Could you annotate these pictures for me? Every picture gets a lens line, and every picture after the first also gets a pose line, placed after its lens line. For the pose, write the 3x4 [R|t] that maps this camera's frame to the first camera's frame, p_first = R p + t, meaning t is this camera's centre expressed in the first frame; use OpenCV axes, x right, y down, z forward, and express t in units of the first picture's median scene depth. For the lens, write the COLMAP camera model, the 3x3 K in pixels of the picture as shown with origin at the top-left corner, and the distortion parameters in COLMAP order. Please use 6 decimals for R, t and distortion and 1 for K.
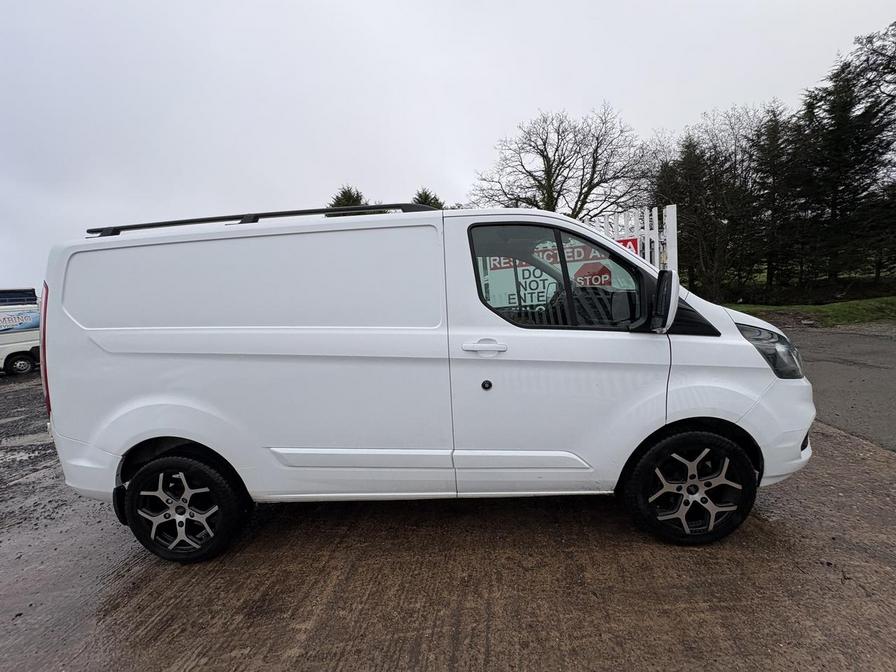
lens RADIAL K [[355.8, 0, 449.7], [0, 355.8, 336.4], [0, 0, 1]] dist [0.001543, -0.000600]
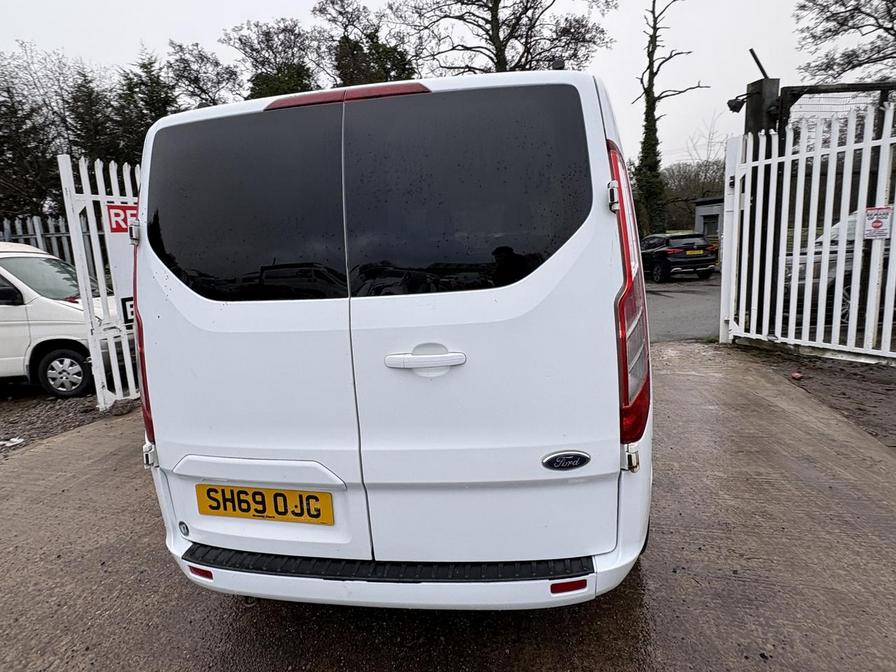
lens RADIAL K [[519.2, 0, 449.6], [0, 519.2, 332.3], [0, 0, 1]] dist [0.000973, 0.001228]
pose [[0.116437, -0.089579, 0.989150, -0.249140], [0.171398, 0.982795, 0.068828, 0.001554], [-0.978297, 0.161524, 0.129787, 0.153580]]
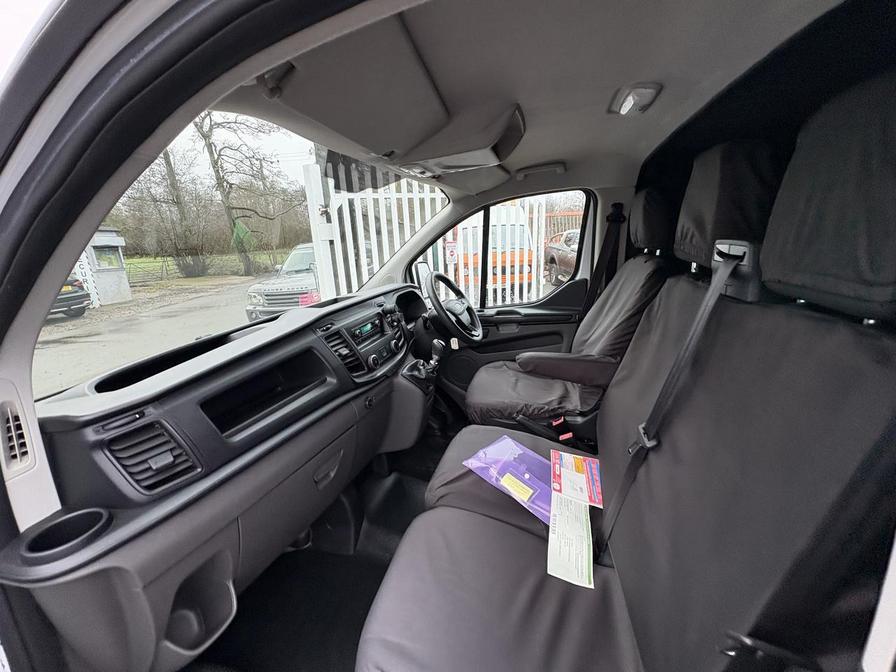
lens RADIAL K [[355.8, 0, 446.7], [0, 355.8, 335.1], [0, 0, 1]] dist [0.001543, -0.000600]
pose [[-0.965134, 0.065170, 0.253516, 0.022180], [0.155242, 0.922305, 0.353911, -0.039854], [-0.210754, 0.380928, -0.900265, 0.235983]]
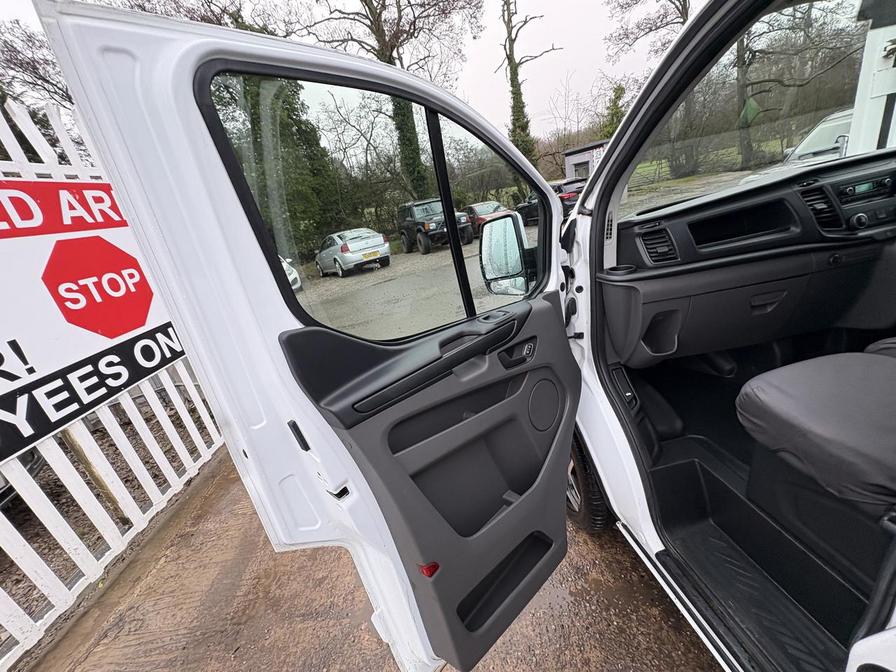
lens RADIAL K [[355.8, 0, 447.4], [0, 355.8, 335.9], [0, 0, 1]] dist [0.001543, -0.000600]
pose [[-0.162866, -0.238929, 0.957281, -0.002685], [0.323244, 0.903767, 0.280567, -0.037714], [-0.932195, 0.355131, -0.069961, 0.263277]]
